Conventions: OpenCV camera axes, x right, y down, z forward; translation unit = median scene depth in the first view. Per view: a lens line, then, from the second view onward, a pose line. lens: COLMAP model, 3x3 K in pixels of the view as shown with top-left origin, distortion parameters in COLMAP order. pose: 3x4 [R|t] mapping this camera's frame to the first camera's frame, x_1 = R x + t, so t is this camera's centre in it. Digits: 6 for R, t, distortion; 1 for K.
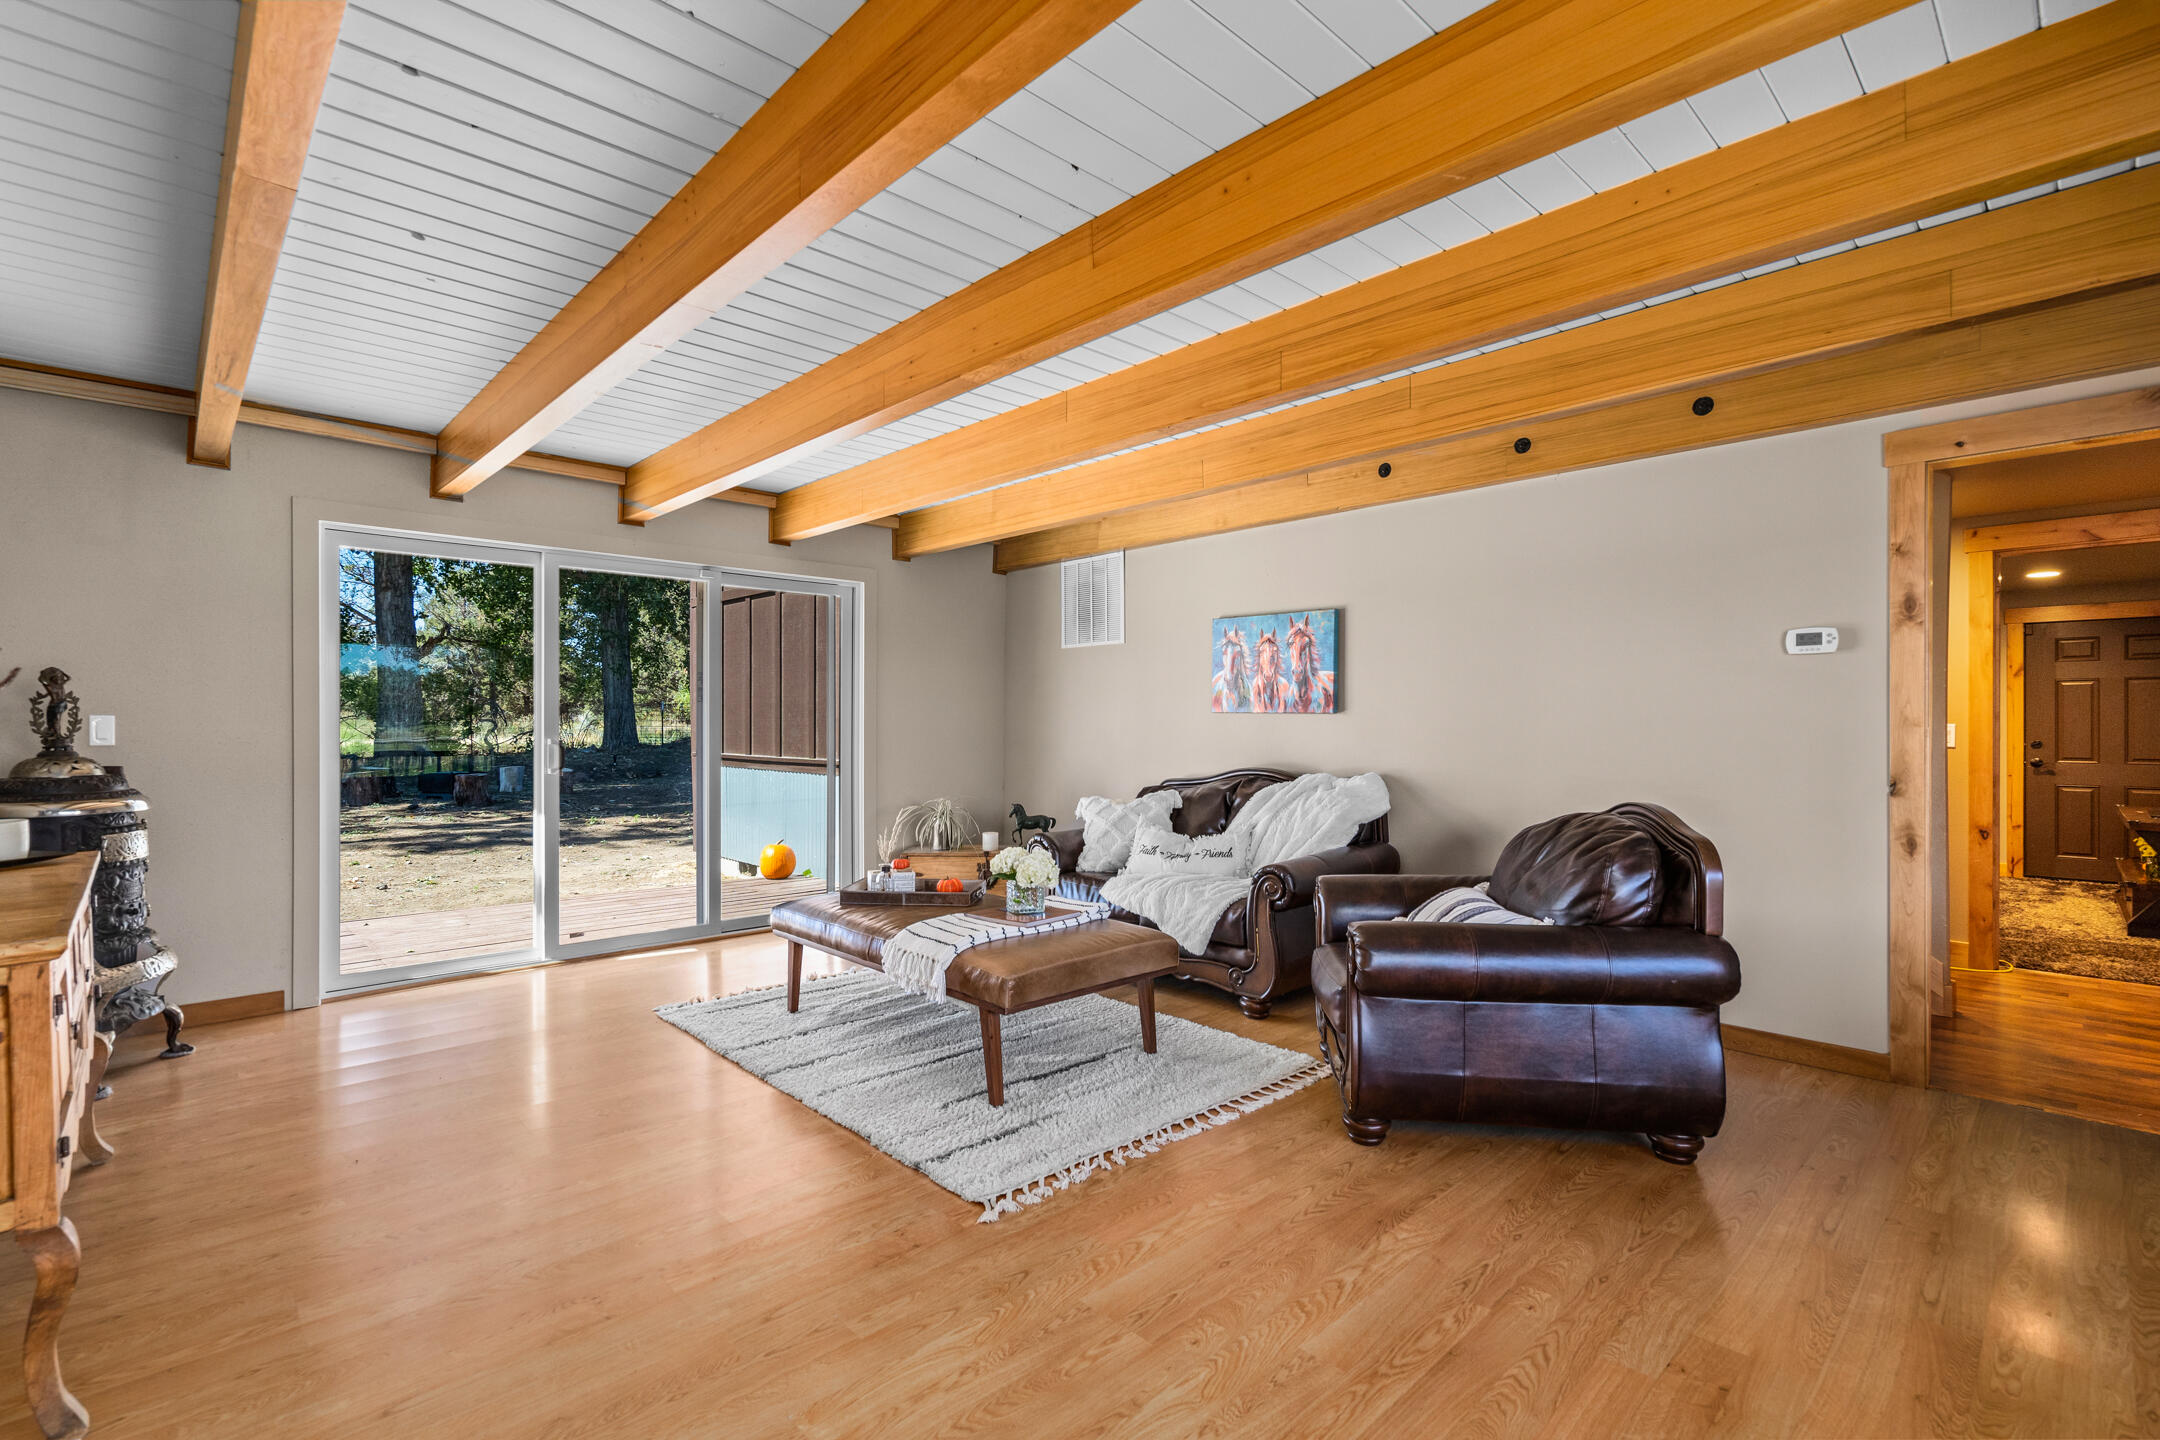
lens RADIAL K [[976.6, 0, 1050.8], [0, 976.6, 719.6], [0, 0, 1]] dist [0.001383, 0.000360]
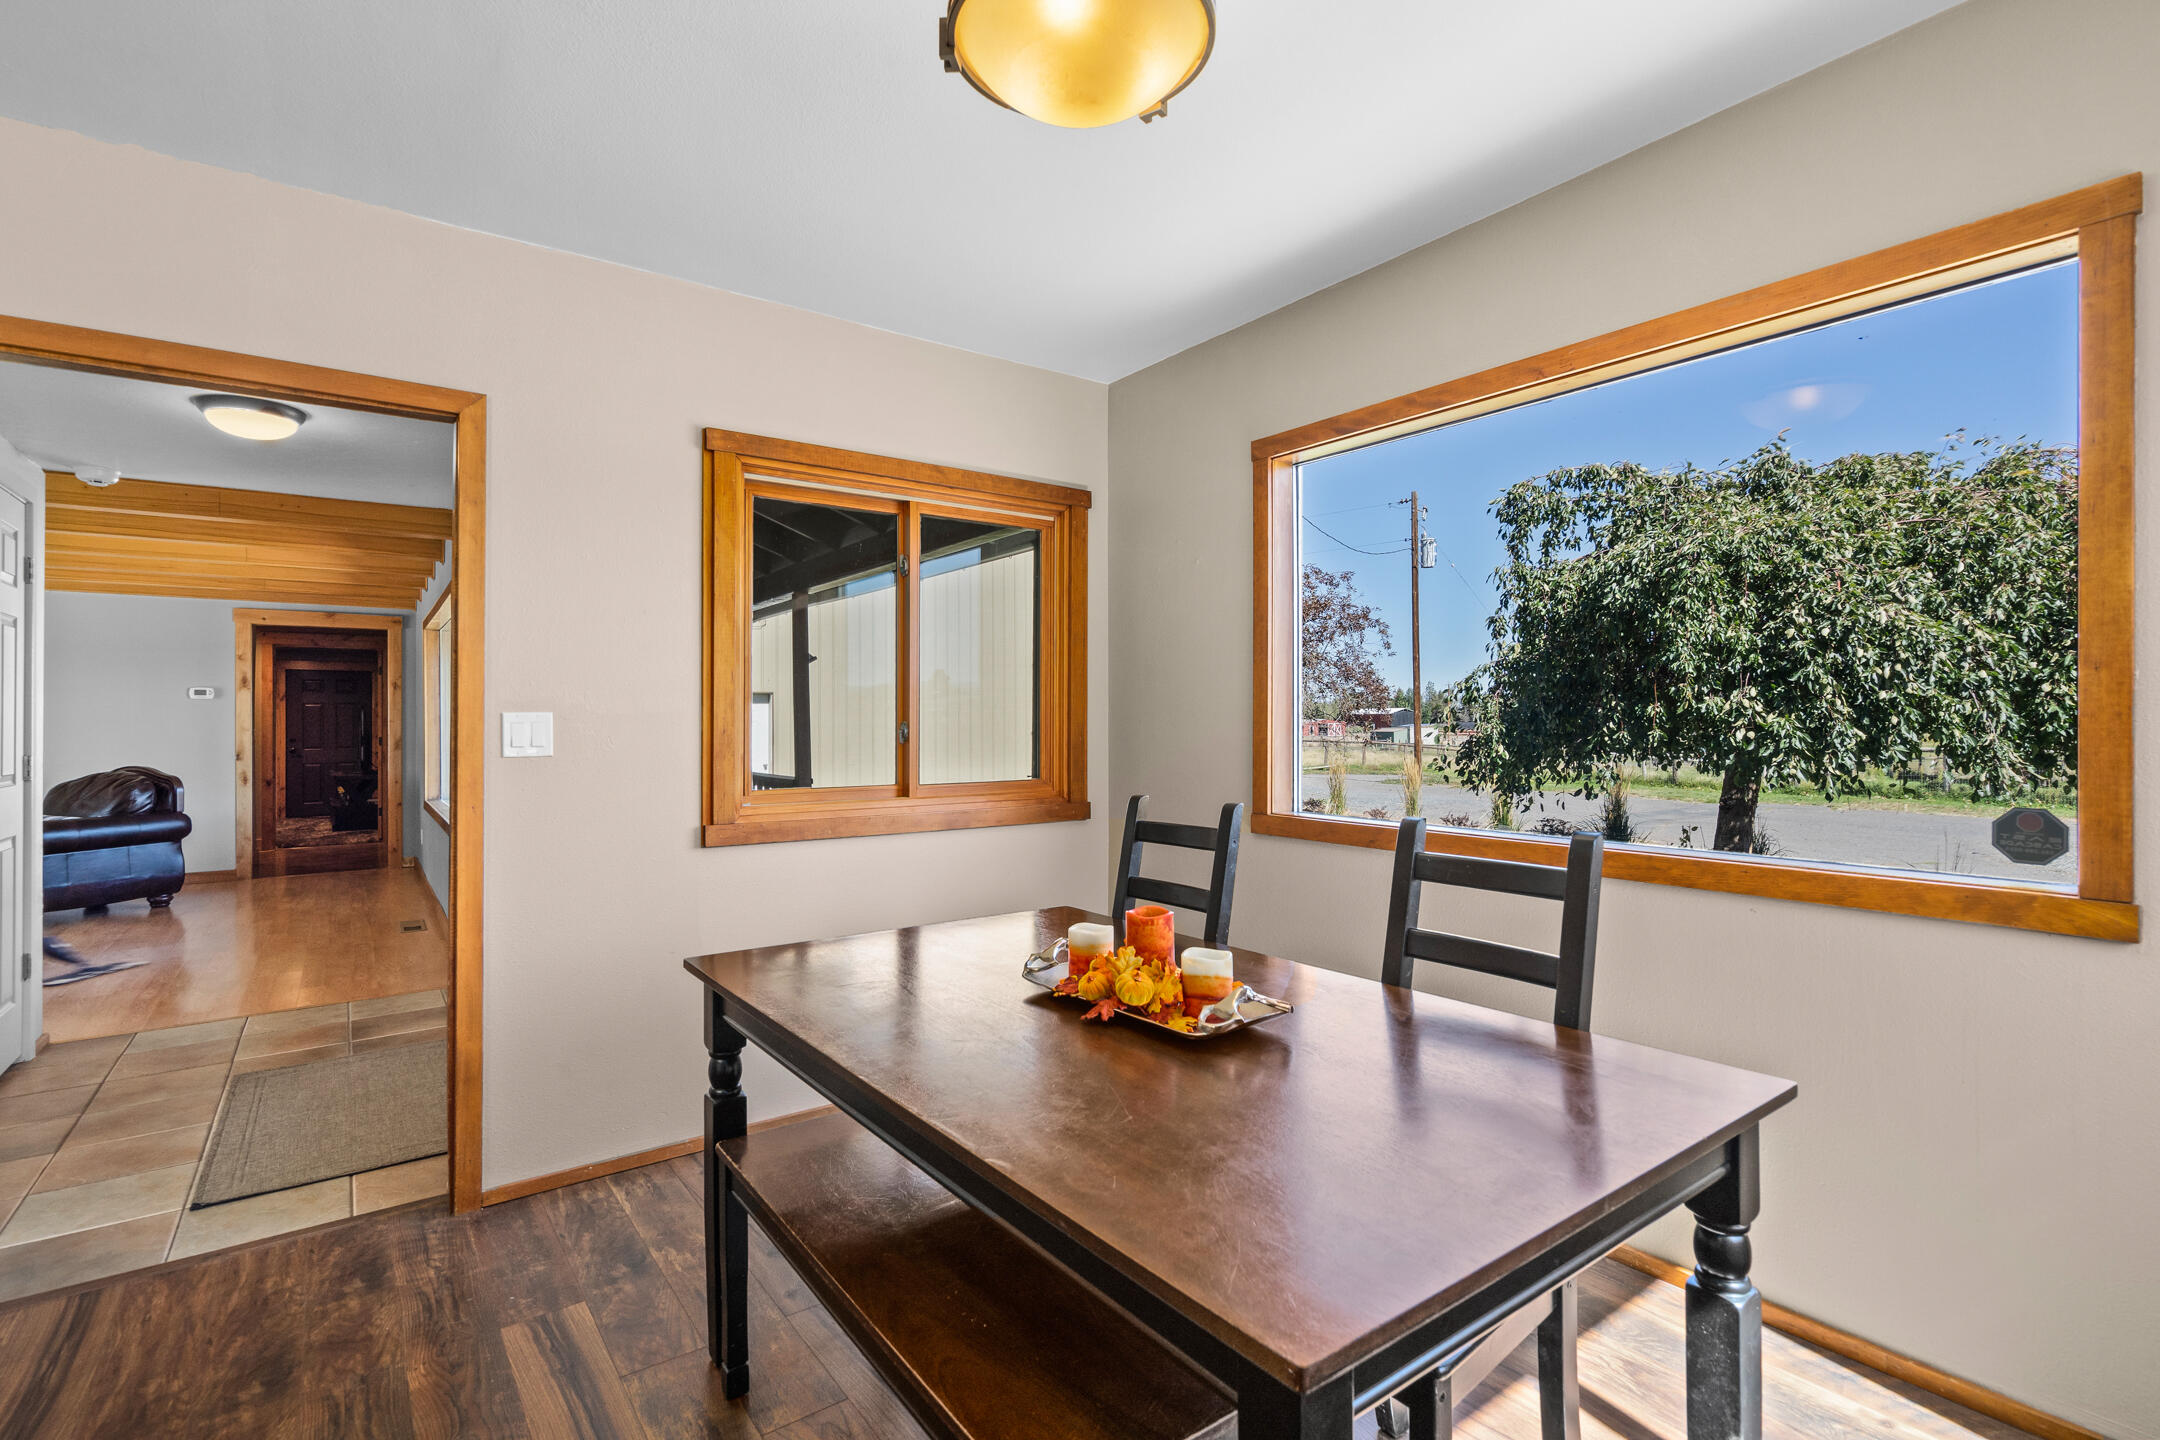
lens RADIAL K [[976.6, 0, 1050.8], [0, 976.6, 719.6], [0, 0, 1]] dist [0.001383, 0.000360]
pose [[0.123865, 0.000049, 0.992299, -1.280285], [0.001048, 0.999999, -0.000180, -0.018897], [-0.992299, 0.001063, 0.123865, -1.285355]]
